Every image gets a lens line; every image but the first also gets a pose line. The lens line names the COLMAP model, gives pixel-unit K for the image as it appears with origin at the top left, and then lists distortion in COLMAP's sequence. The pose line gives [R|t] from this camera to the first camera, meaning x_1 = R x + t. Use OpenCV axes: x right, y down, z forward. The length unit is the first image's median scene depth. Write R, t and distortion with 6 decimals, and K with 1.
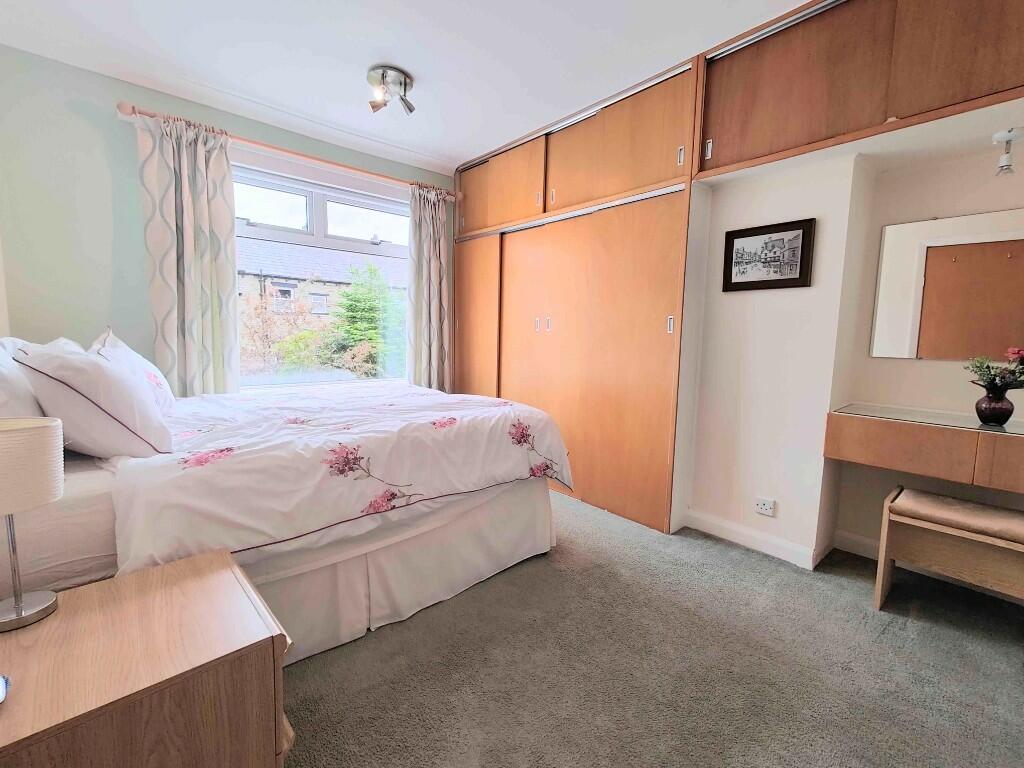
lens RADIAL K [[449.8, 0, 509.9], [0, 449.8, 380.8], [0, 0, 1]] dist [0.002965, -0.000937]
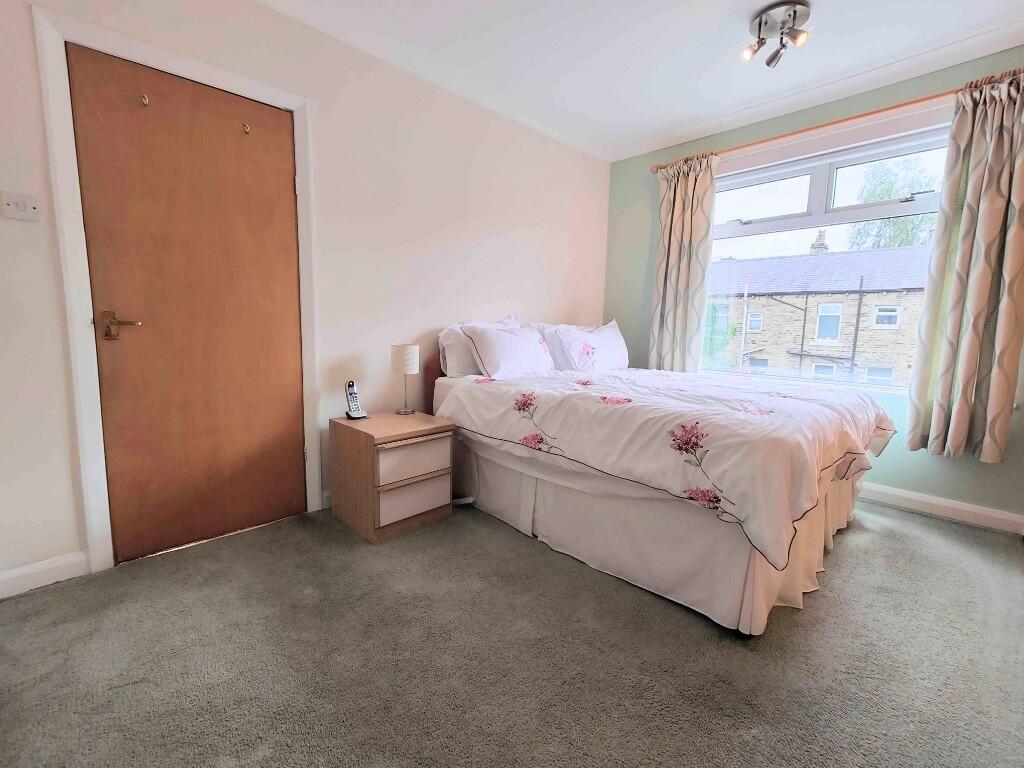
lens RADIAL K [[449.8, 0, 509.9], [0, 449.8, 380.8], [0, 0, 1]] dist [0.002965, -0.000937]
pose [[0.031543, 0.104605, -0.994014, 0.783813], [-0.121036, 0.987589, 0.100088, -0.022345], [0.992147, 0.117155, 0.043812, 0.661638]]
